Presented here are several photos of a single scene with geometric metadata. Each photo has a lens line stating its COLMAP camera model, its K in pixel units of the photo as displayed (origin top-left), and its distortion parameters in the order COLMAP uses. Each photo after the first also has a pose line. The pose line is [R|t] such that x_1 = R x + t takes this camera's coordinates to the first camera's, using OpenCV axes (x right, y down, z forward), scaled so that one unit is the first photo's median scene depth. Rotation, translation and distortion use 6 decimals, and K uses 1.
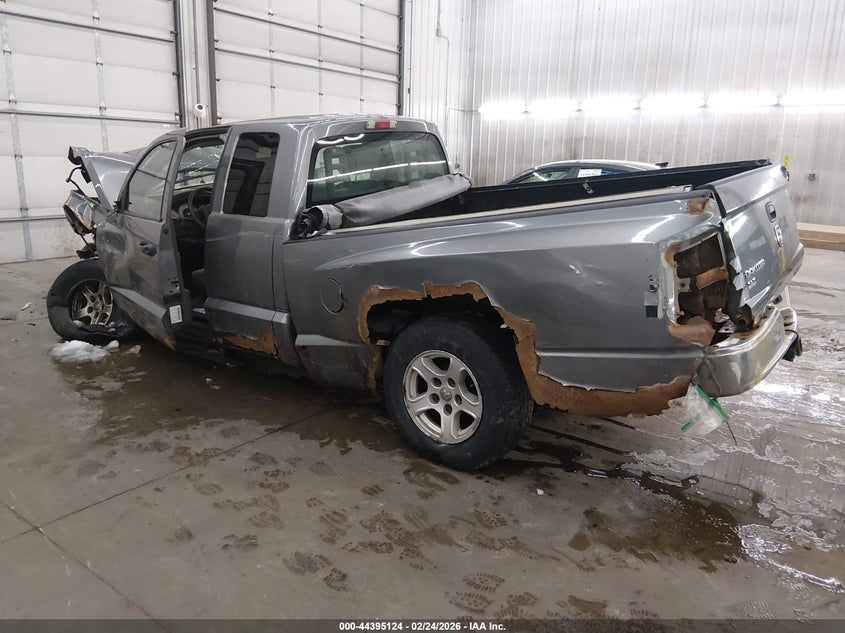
lens RADIAL K [[654.1, 0, 424.8], [0, 654.1, 309.4], [0, 0, 1]] dist [0.024485, -0.004898]
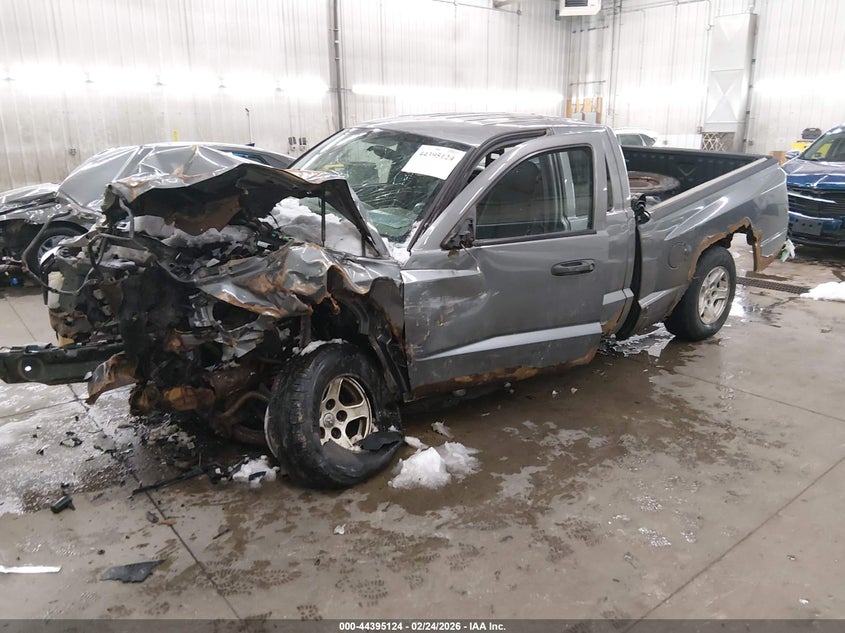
lens RADIAL K [[654.1, 0, 422.9], [0, 654.1, 316.7], [0, 0, 1]] dist [0.024485, -0.004898]
pose [[0.264815, -0.289384, 0.919853, -0.445085], [0.245880, 0.942641, 0.225767, -0.090087], [-0.932425, 0.166387, 0.320779, 0.323536]]
